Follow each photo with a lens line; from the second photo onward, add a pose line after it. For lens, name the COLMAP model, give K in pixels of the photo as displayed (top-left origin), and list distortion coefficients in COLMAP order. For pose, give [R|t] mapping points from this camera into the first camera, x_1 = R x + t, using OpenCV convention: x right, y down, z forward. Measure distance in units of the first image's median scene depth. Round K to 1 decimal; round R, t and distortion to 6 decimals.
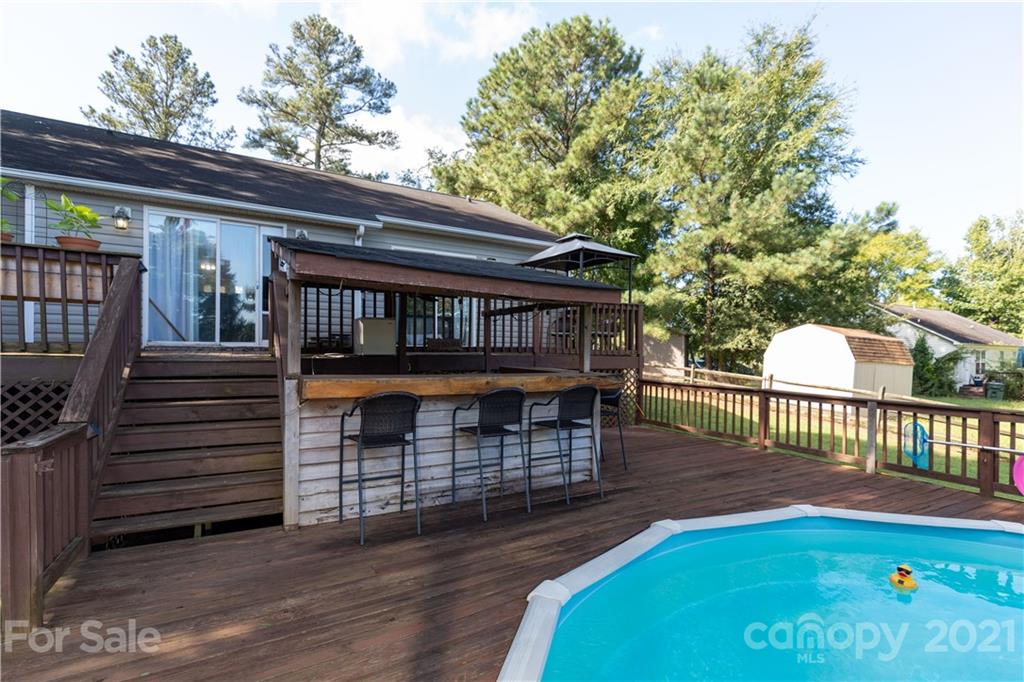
lens RADIAL K [[458.1, 0, 512.0], [0, 458.1, 341.0], [0, 0, 1]] dist [0.002051, 0.000244]
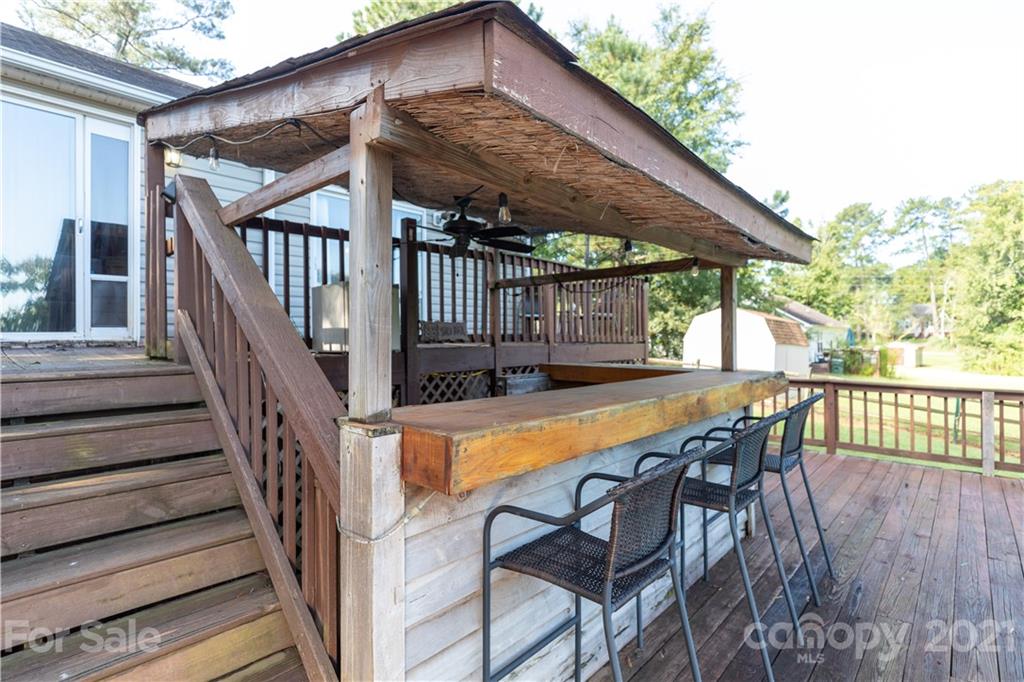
lens RADIAL K [[485.5, 0, 512.6], [0, 485.5, 330.9], [0, 0, 1]] dist [-0.000895, -0.000137]
pose [[0.955112, -0.014108, 0.295910, -0.071127], [0.012091, 0.999890, 0.008646, 0.000708], [-0.295999, -0.004680, 0.955177, 0.089615]]
